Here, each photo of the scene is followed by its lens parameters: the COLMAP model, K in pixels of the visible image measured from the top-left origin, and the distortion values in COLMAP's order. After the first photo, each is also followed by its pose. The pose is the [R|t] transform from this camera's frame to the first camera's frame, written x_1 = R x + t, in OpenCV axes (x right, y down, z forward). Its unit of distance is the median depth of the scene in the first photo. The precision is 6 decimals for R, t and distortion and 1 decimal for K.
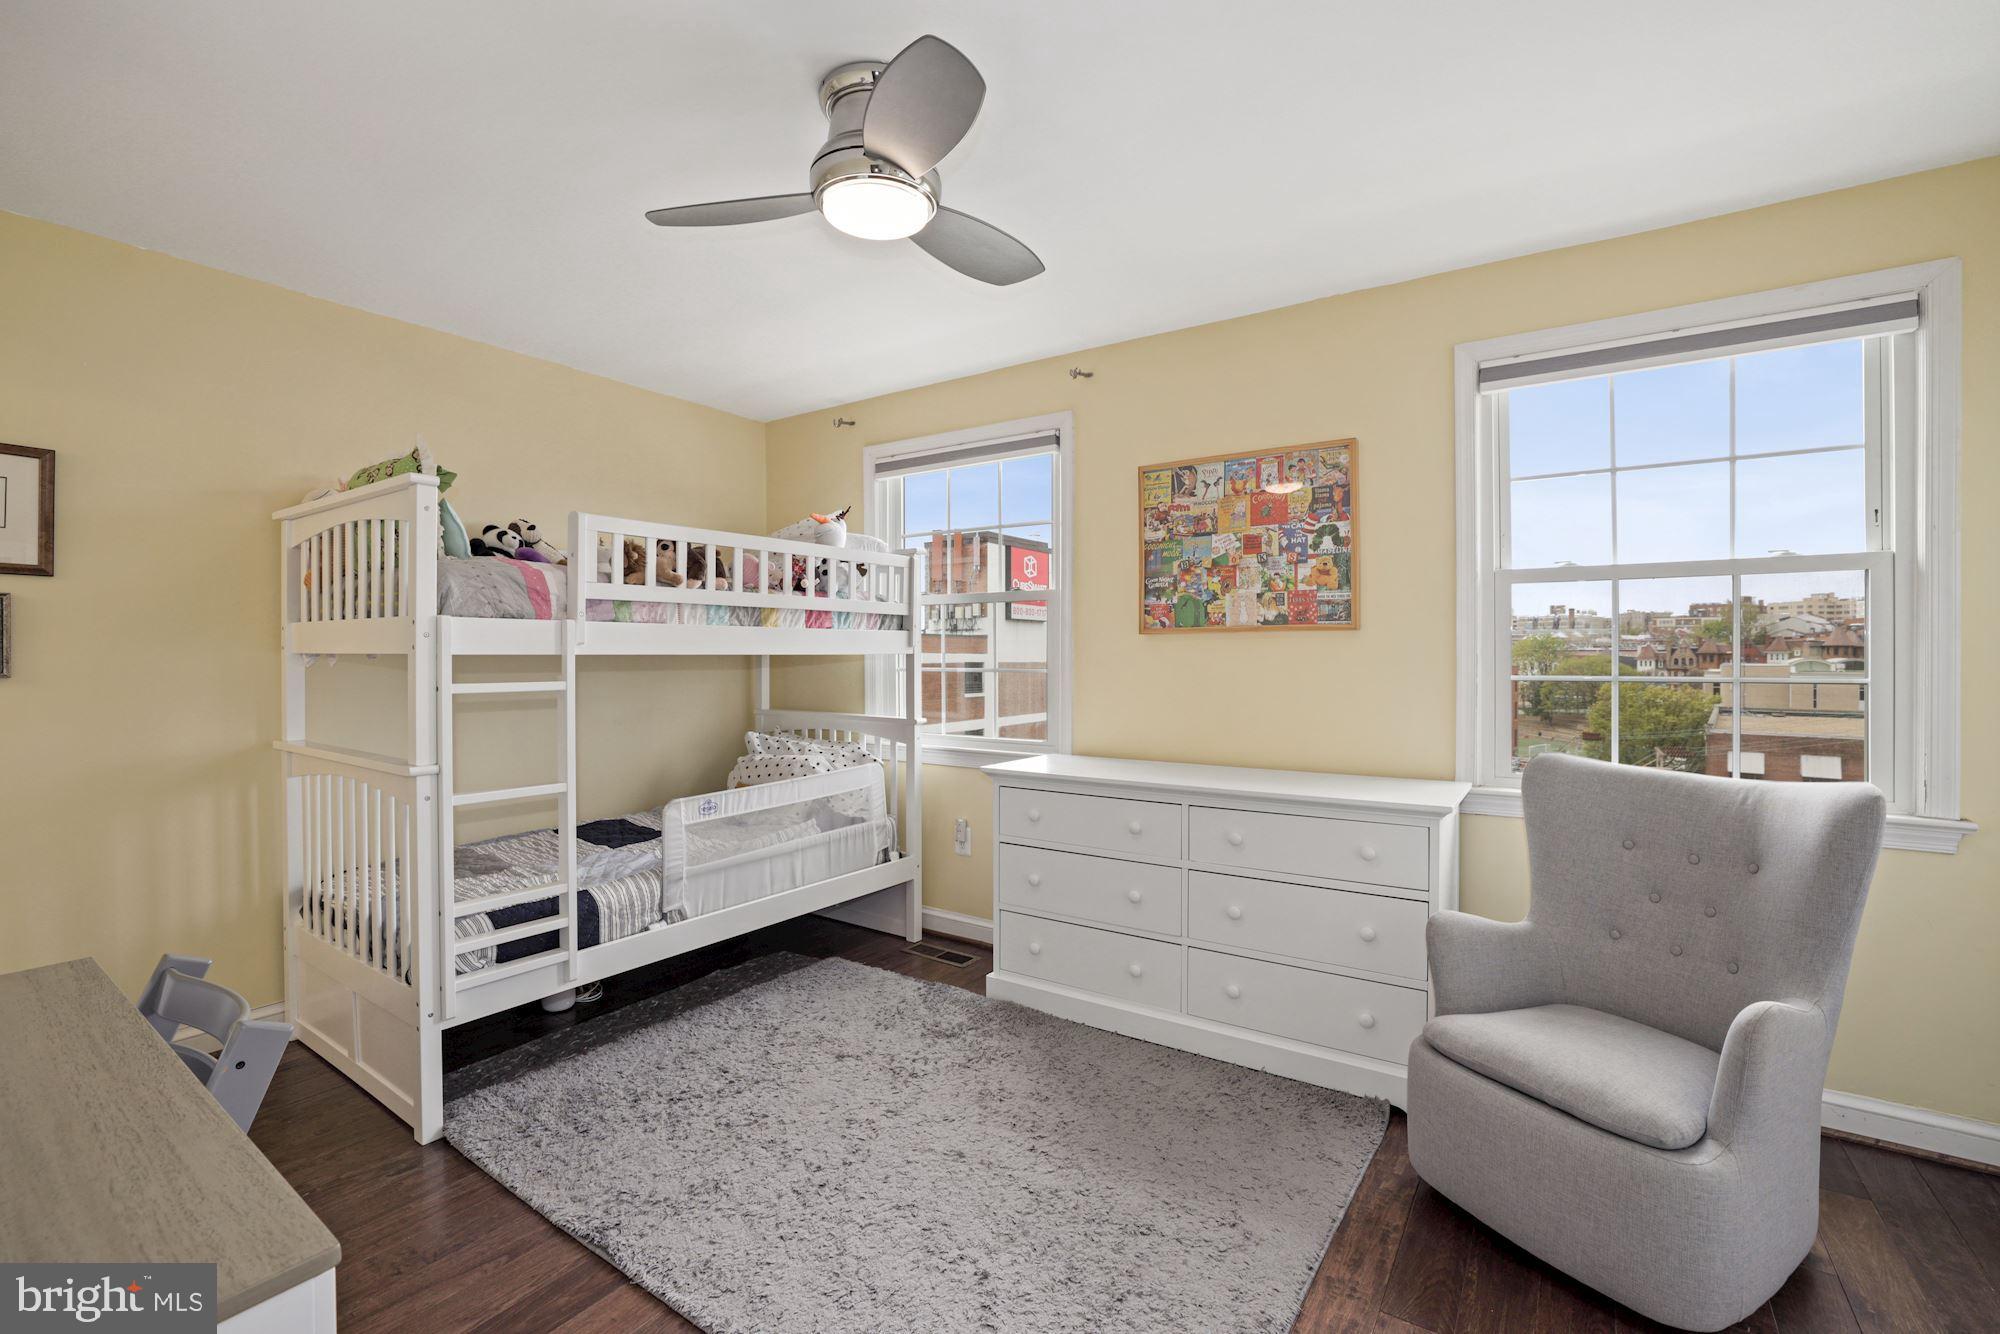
lens RADIAL K [[866.4, 0, 998.5], [0, 866.4, 660.0], [0, 0, 1]] dist [-0.047139, 0.016636]
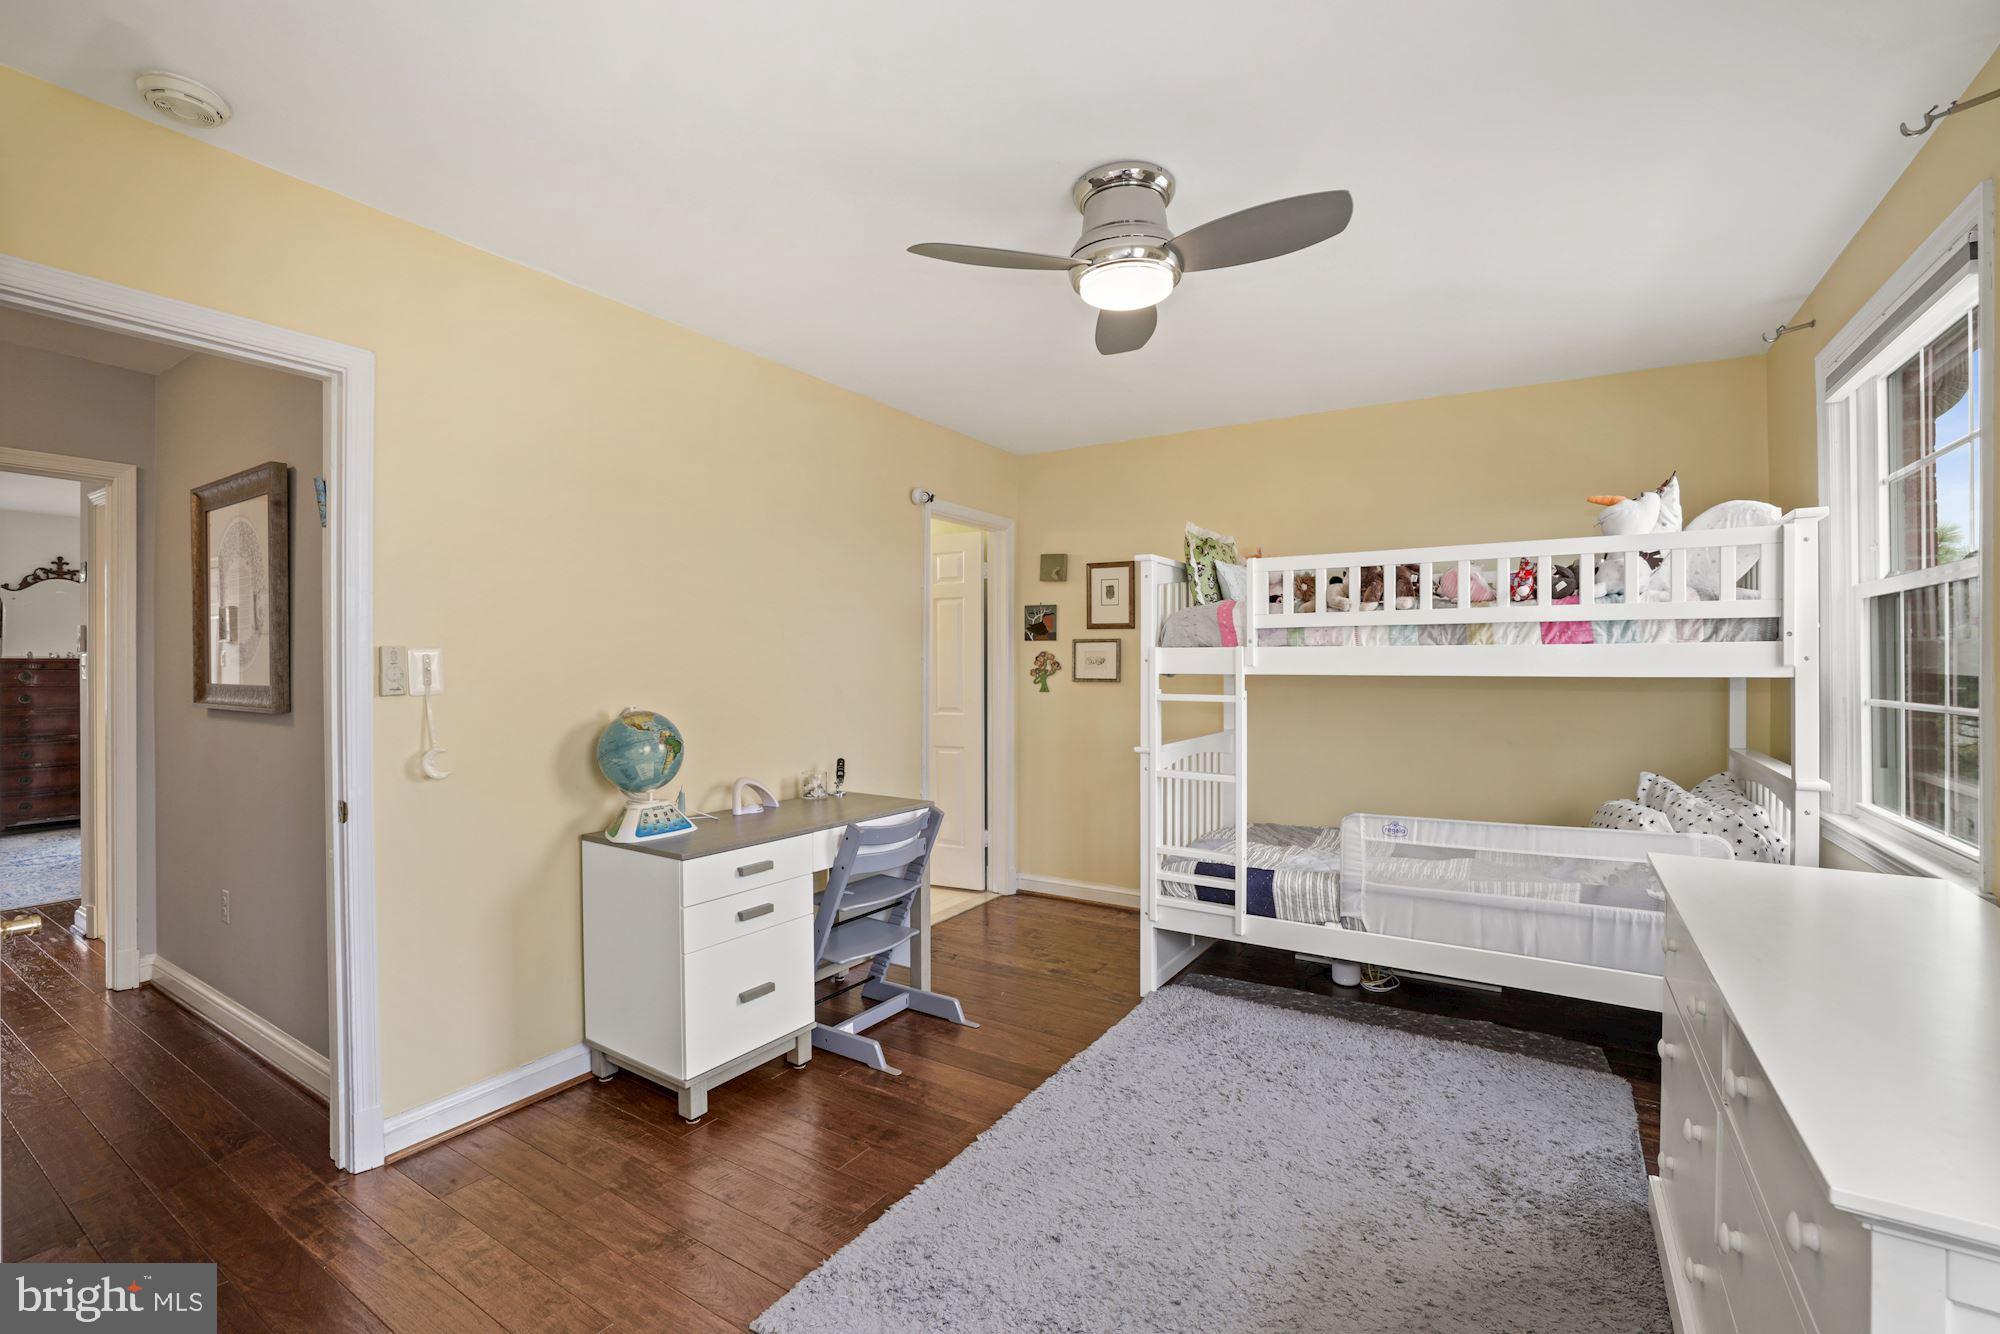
lens RADIAL K [[866.4, 0, 998.5], [0, 866.4, 660.0], [0, 0, 1]] dist [-0.047139, 0.016636]
pose [[0.037866, -0.003830, -0.999275, 0.626821], [-0.007366, 0.999964, -0.004112, -0.016286], [0.999256, 0.007516, 0.037837, 0.501188]]
